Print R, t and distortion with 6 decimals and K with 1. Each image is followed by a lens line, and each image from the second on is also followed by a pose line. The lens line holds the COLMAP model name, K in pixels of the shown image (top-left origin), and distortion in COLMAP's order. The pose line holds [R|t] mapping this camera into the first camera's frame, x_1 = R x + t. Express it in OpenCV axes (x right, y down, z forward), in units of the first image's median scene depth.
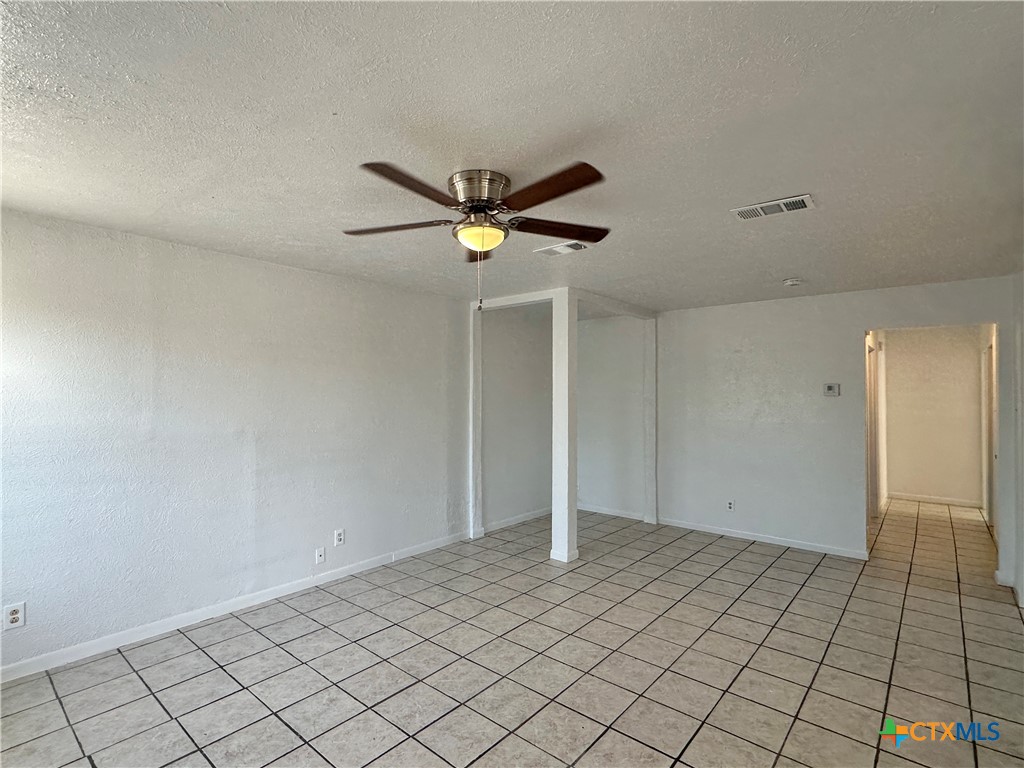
lens RADIAL K [[503.8, 0, 511.4], [0, 503.8, 386.0], [0, 0, 1]] dist [-0.000231, -0.000111]
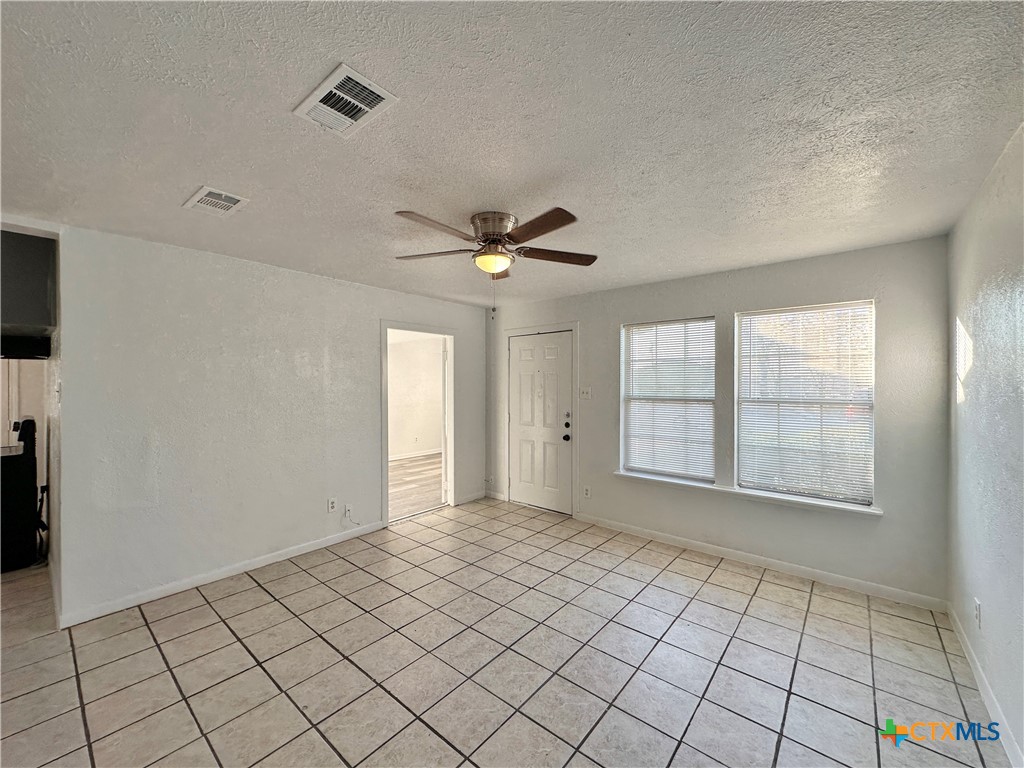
lens RADIAL K [[407.8, 0, 514.1], [0, 407.8, 382.9], [0, 0, 1]] dist [-0.002247, 0.000842]
pose [[-0.999937, -0.001097, -0.011139, -0.059222], [-0.000950, 0.999912, -0.013259, 0.019767], [0.011153, -0.013248, -0.999850, 1.162989]]
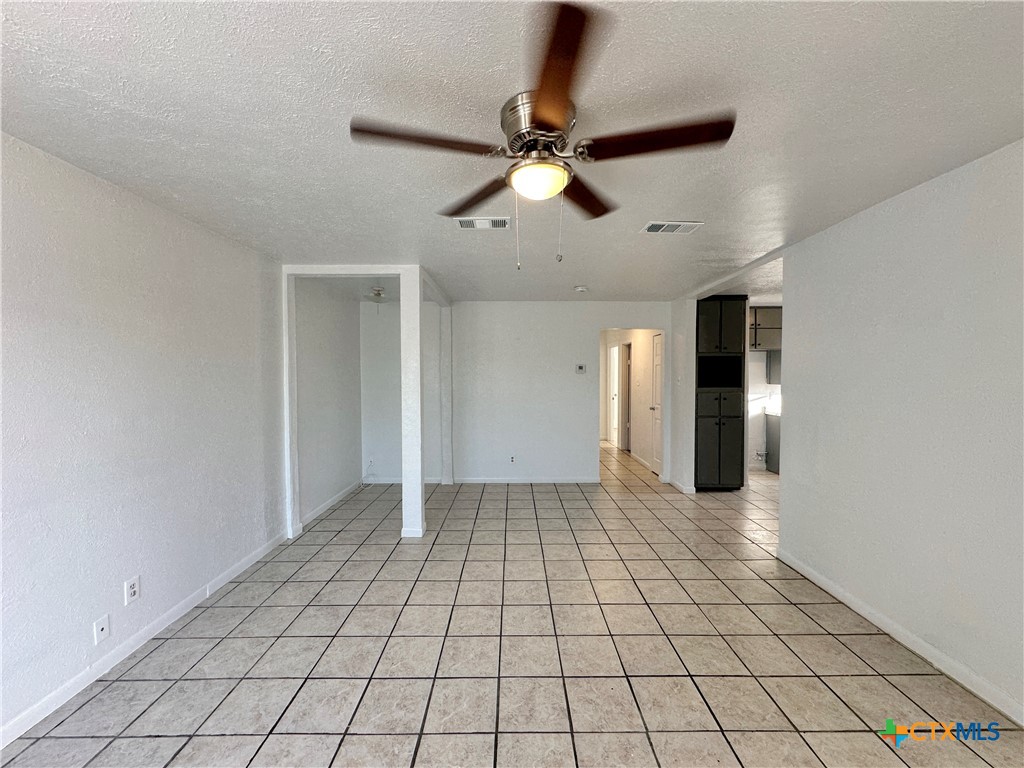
lens RADIAL K [[407.8, 0, 512.6], [0, 407.8, 383.6], [0, 0, 1]] dist [-0.002247, 0.000842]
pose [[0.760718, -0.019472, 0.648791, -0.306215], [-0.005384, 0.999326, 0.036305, 0.009107], [-0.649060, -0.031111, 0.760100, 0.284850]]
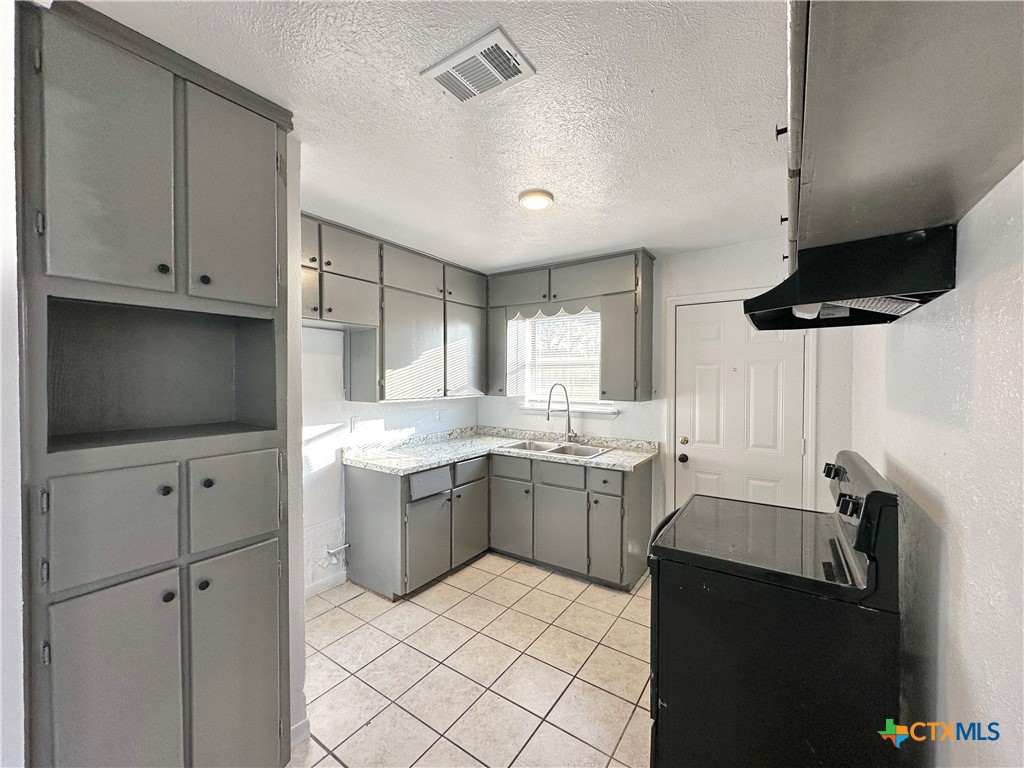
lens RADIAL K [[407.8, 0, 511.6], [0, 407.8, 384.5], [0, 0, 1]] dist [-0.002247, 0.000842]
pose [[-0.106526, -0.021353, 0.994081, 0.659579], [-0.018440, 0.999640, 0.019497, 0.011741], [-0.994139, -0.016254, -0.106881, 0.611482]]
